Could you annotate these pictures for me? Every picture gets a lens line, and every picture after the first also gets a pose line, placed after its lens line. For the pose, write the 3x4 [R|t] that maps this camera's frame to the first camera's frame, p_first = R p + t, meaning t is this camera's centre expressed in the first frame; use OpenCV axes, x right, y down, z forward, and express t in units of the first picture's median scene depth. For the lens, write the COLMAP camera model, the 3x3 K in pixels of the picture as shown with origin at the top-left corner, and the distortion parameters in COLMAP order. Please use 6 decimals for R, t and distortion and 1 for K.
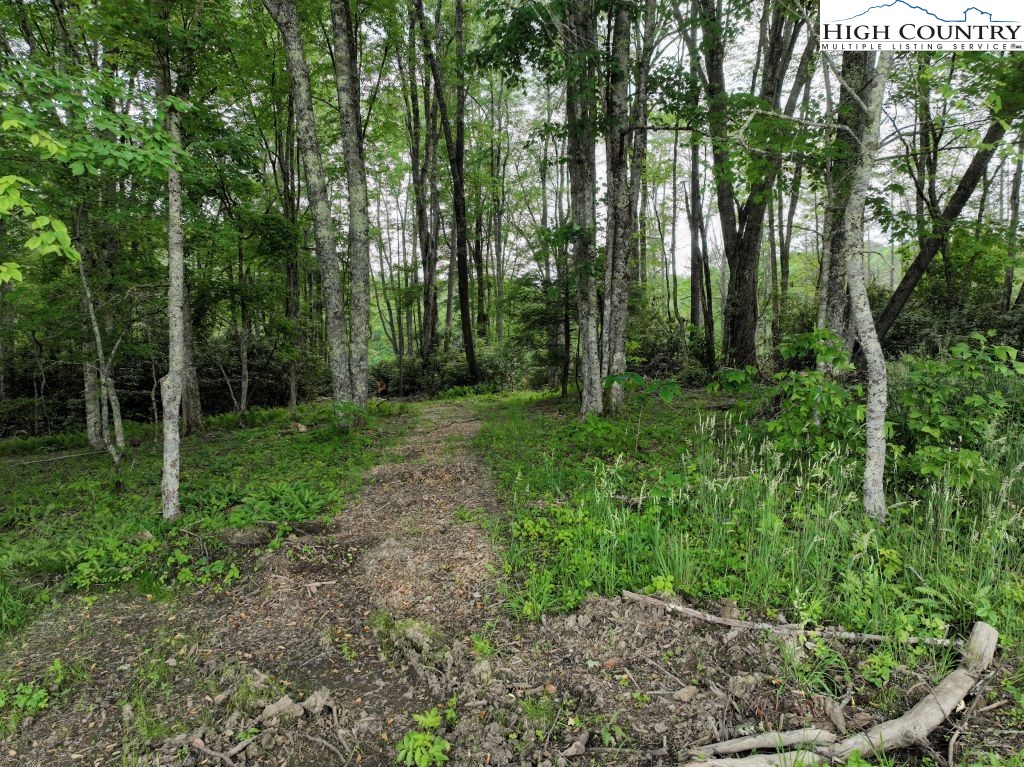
lens RADIAL K [[718.2, 0, 512.0], [0, 718.2, 383.5], [0, 0, 1]] dist [0.006181, 0.005714]
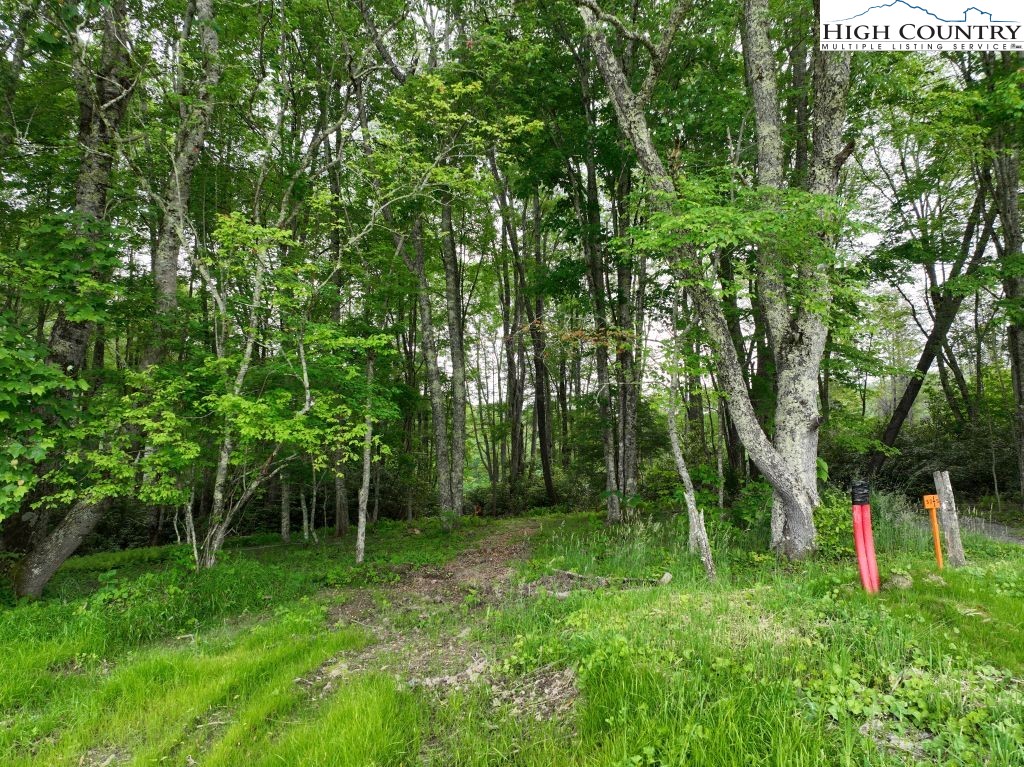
lens RADIAL K [[718.2, 0, 512.0], [0, 718.2, 383.5], [0, 0, 1]] dist [0.006181, 0.005714]
pose [[0.990683, -0.016290, -0.135213, 0.045348], [-0.007739, 0.984483, -0.175312, 0.010289], [0.135971, 0.174725, 0.975184, -0.205180]]
